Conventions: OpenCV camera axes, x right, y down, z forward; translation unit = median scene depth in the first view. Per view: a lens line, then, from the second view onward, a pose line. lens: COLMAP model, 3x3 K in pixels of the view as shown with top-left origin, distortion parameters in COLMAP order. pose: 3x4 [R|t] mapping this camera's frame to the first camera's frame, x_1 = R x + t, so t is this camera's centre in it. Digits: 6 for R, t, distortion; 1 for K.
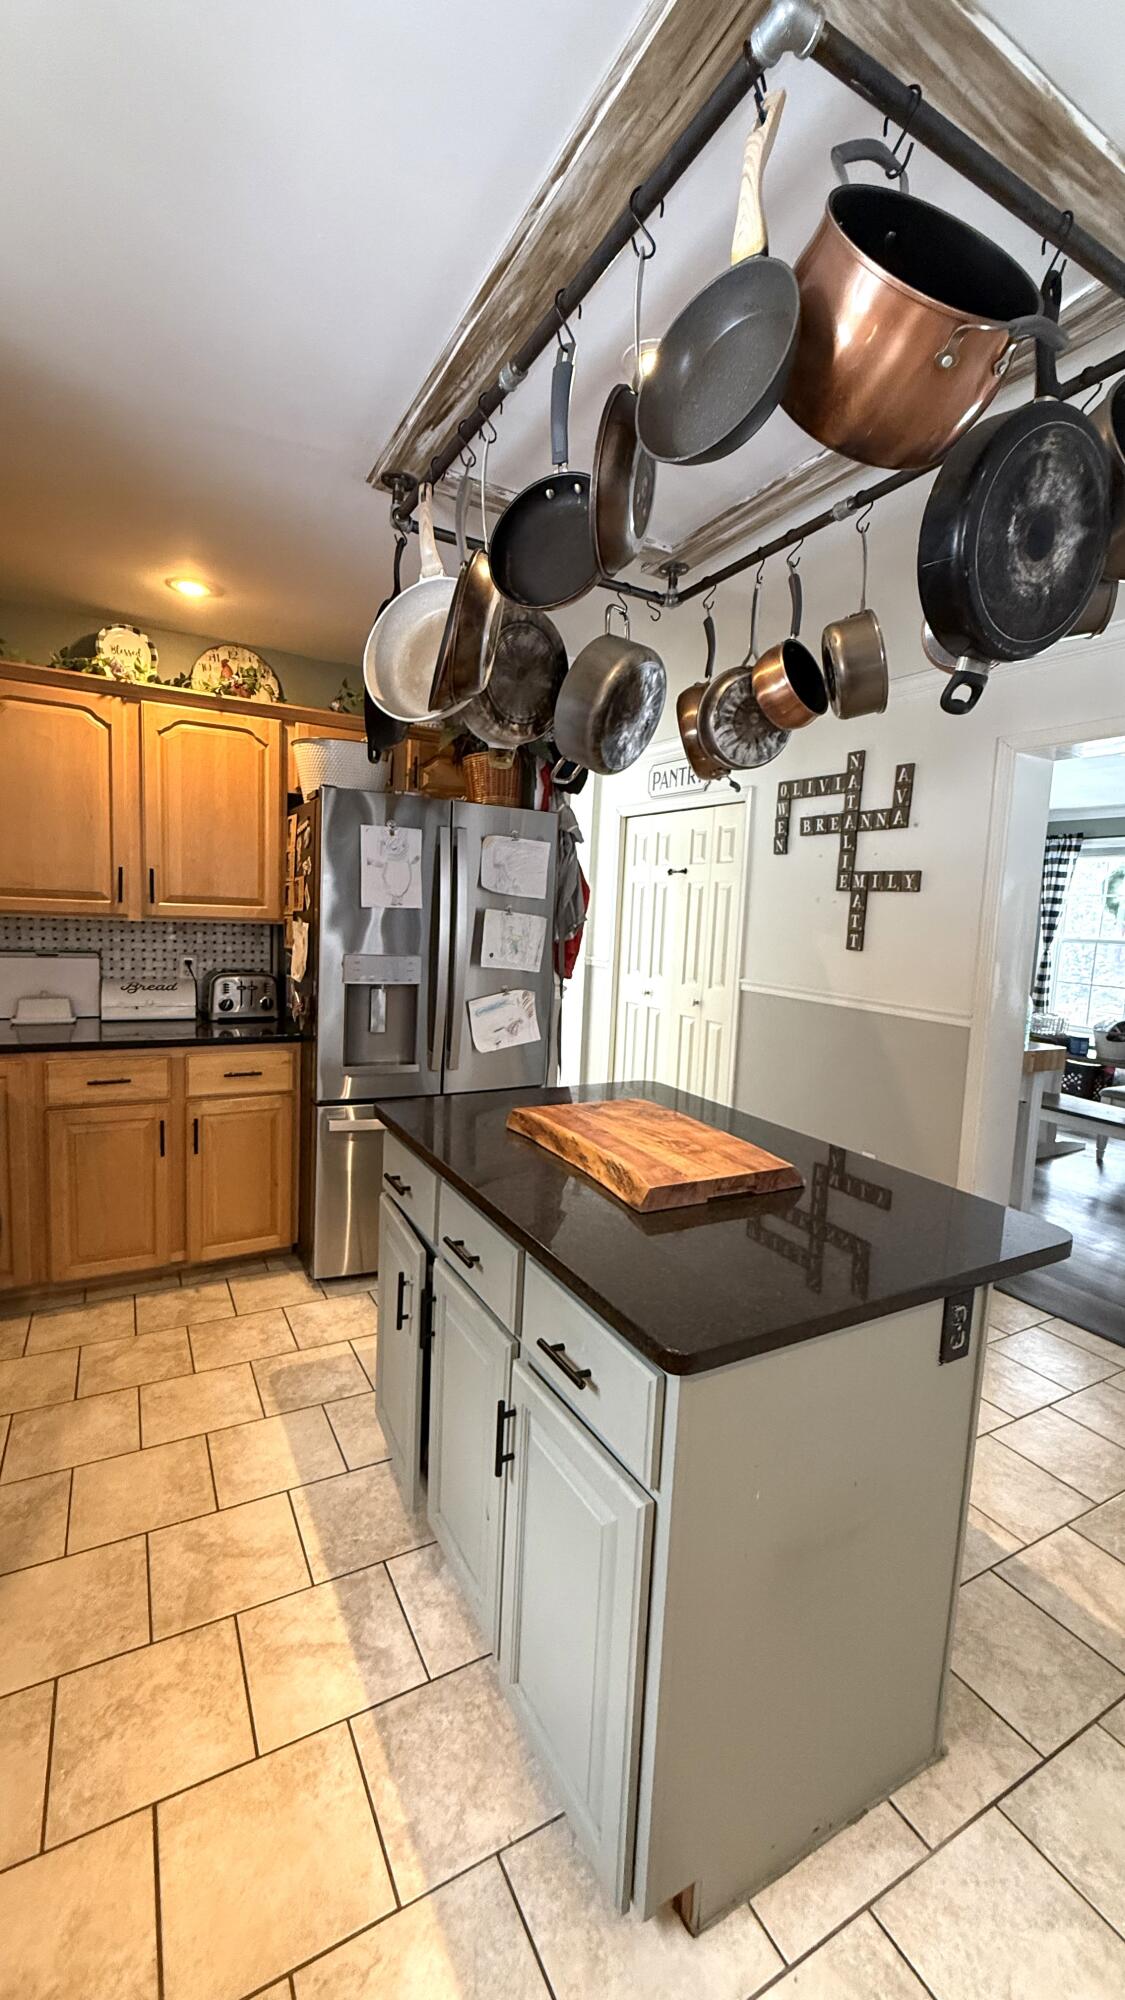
lens RADIAL K [[795.8, 0, 562.3], [0, 795.8, 995.5], [0, 0, 1]] dist [-0.000803, 0.000471]
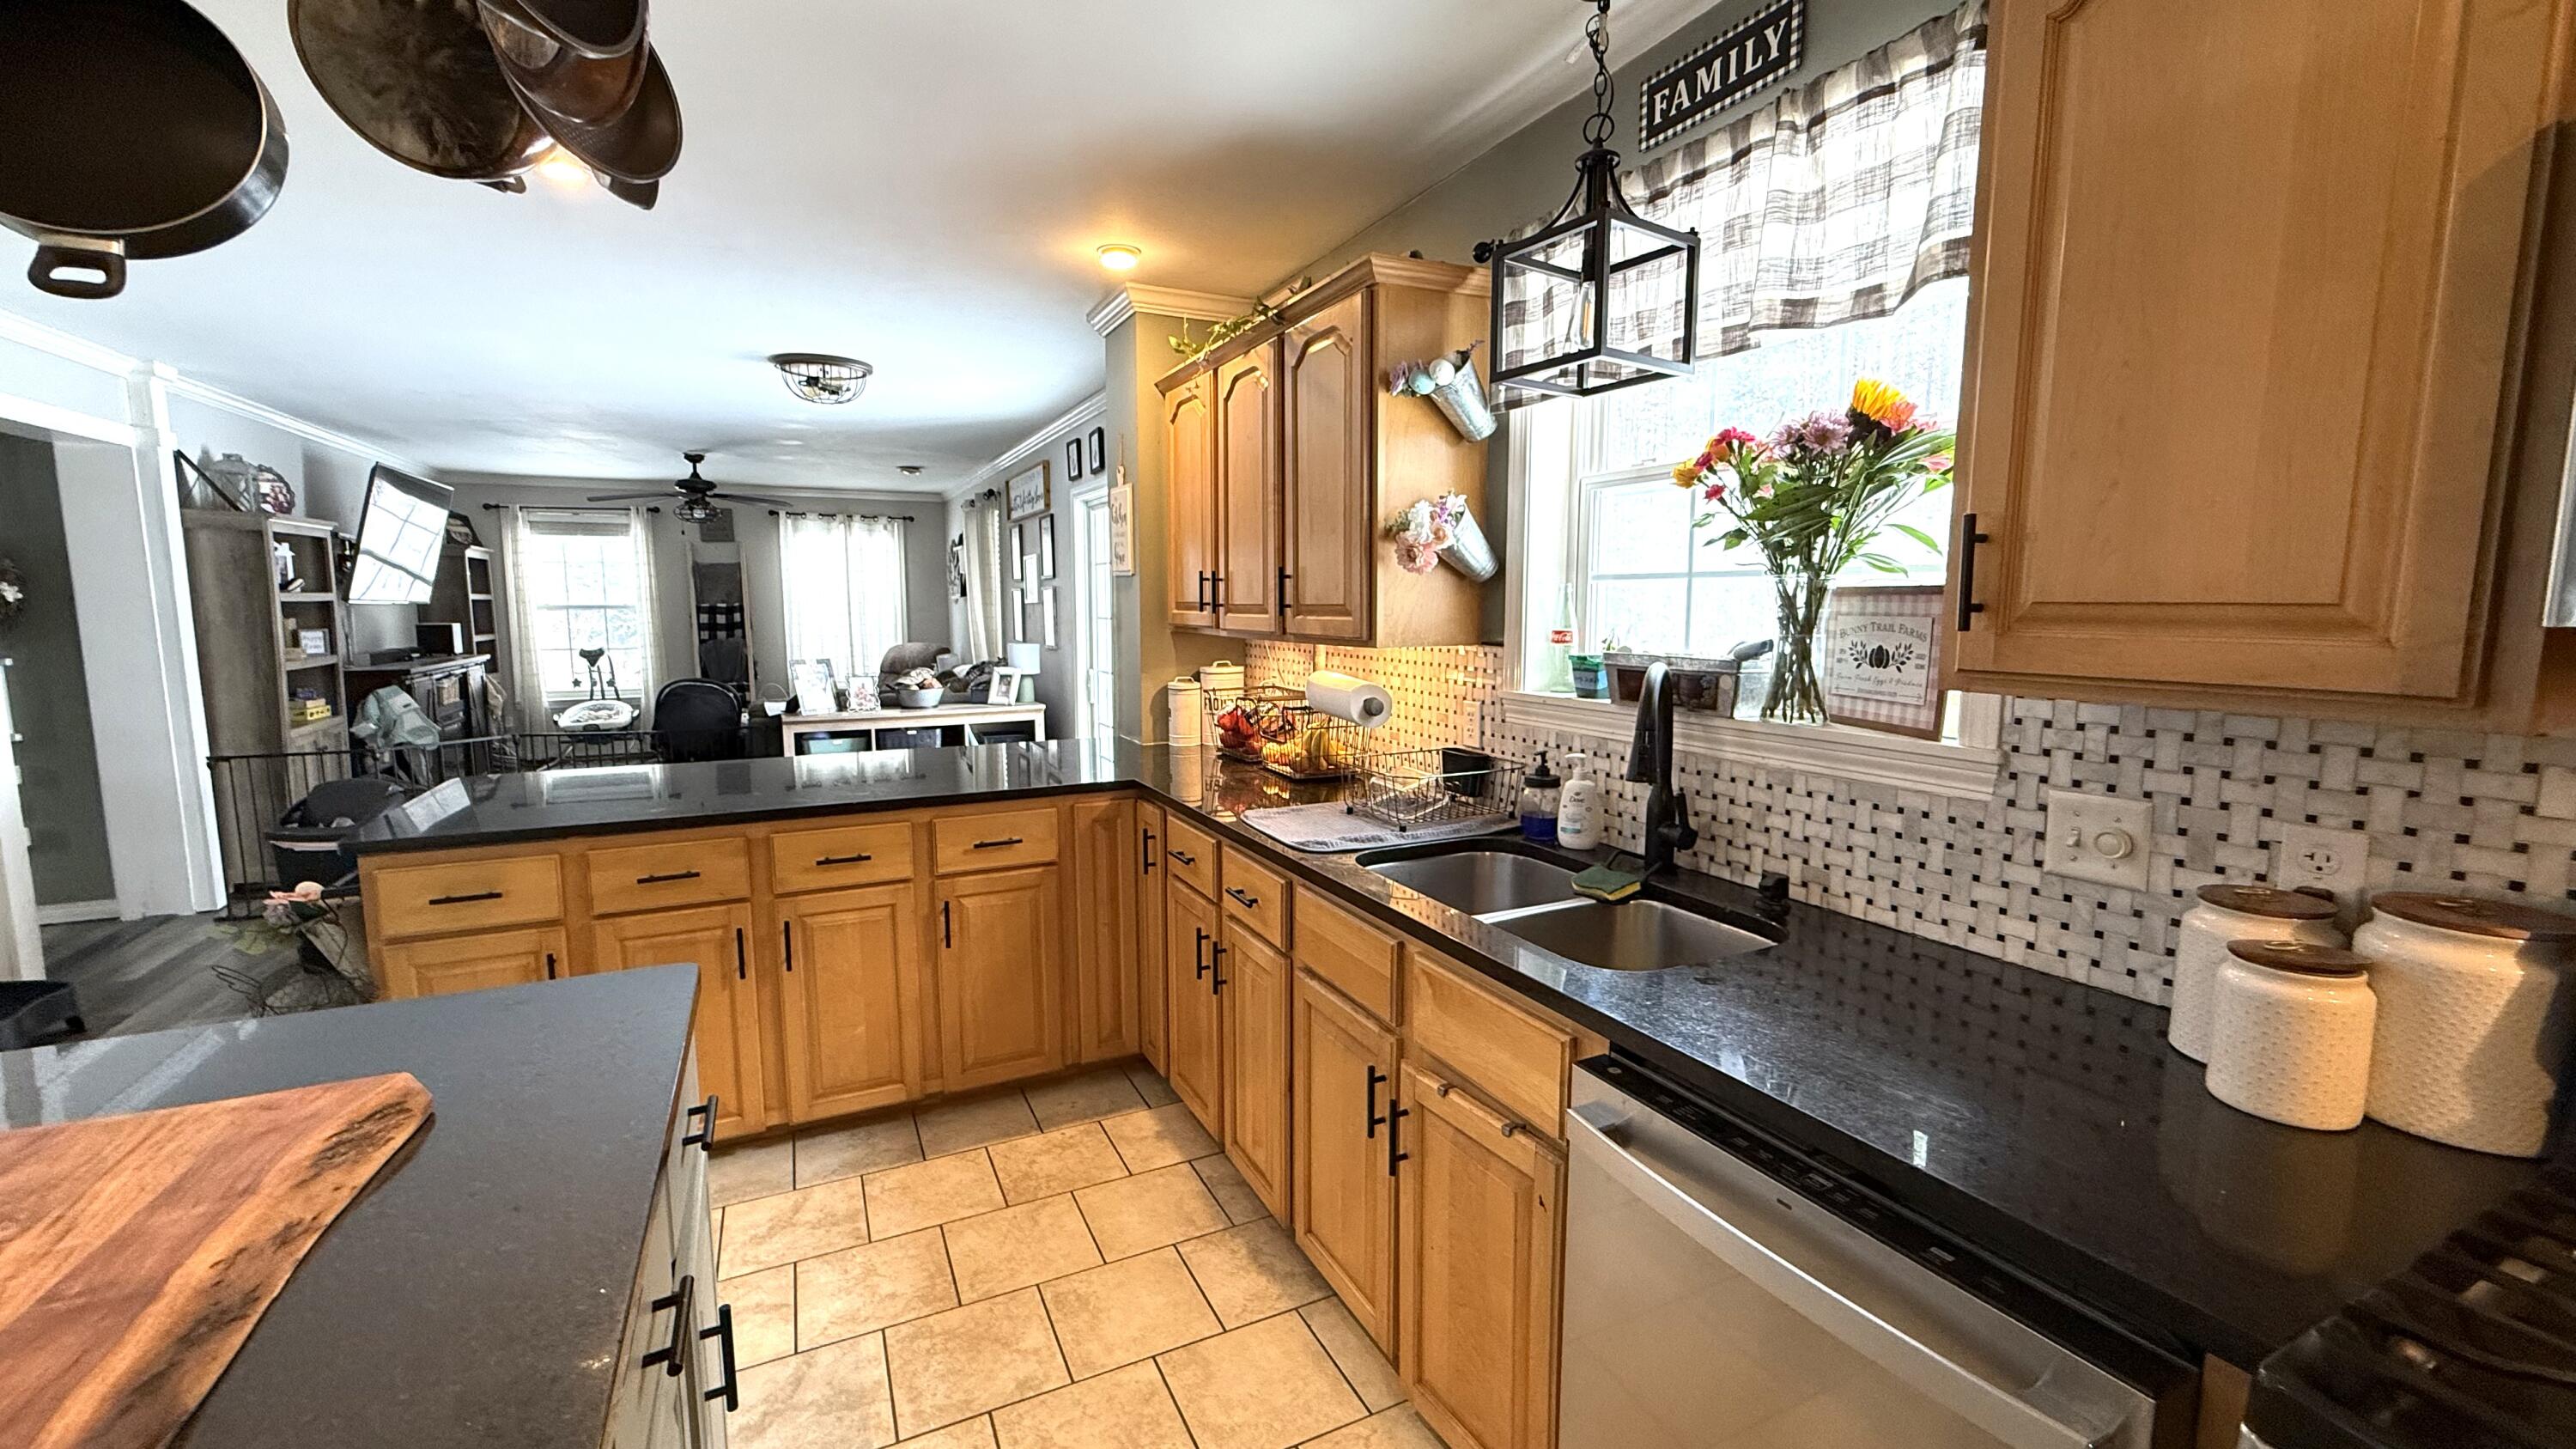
lens RADIAL K [[1025.1, 0, 1282.5], [0, 1025.1, 726.1], [0, 0, 1]] dist [-0.000803, 0.000471]
pose [[-0.997574, -0.051235, 0.047124, -0.364086], [-0.039017, 0.972166, 0.231020, -0.133814], [-0.057649, 0.228621, -0.971807, 1.080959]]
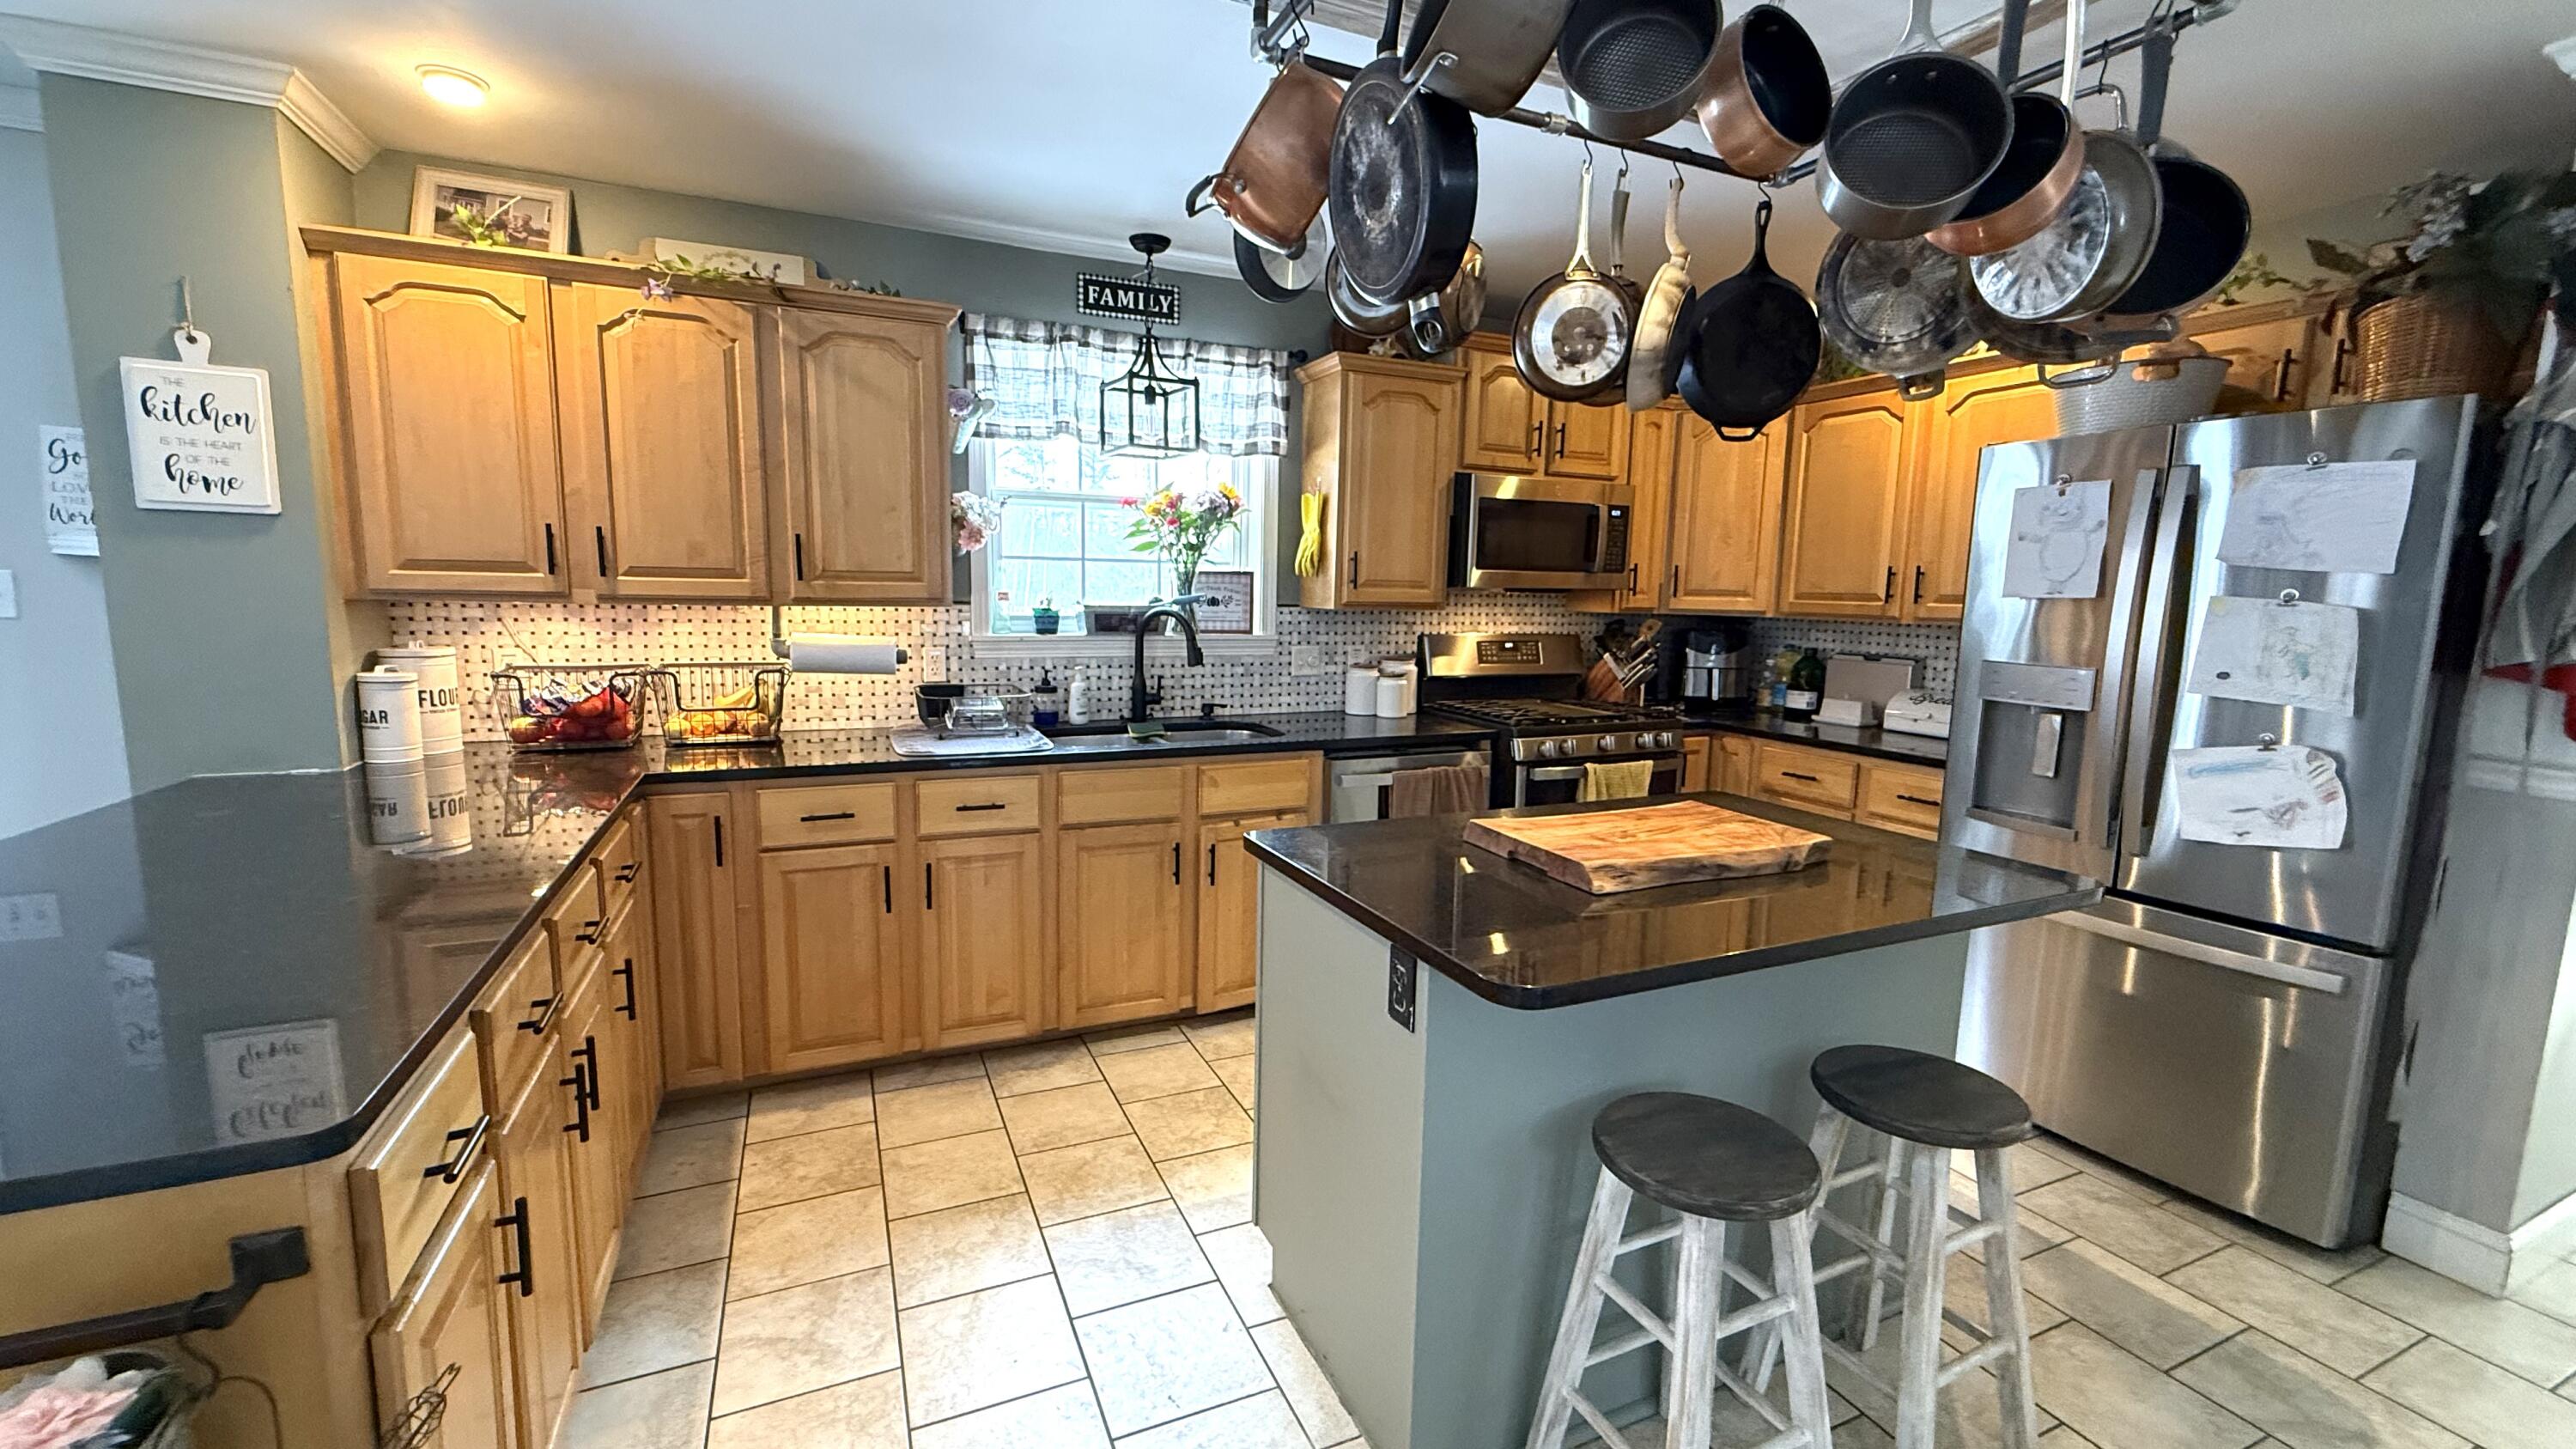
lens RADIAL K [[1025.1, 0, 1281.6], [0, 1025.1, 725.2], [0, 0, 1]] dist [-0.000803, 0.000471]
pose [[-0.079271, 0.086762, -0.993070, 1.024090], [-0.130889, 0.986675, 0.096651, 0.004233], [0.988223, 0.137643, -0.066858, 0.540476]]
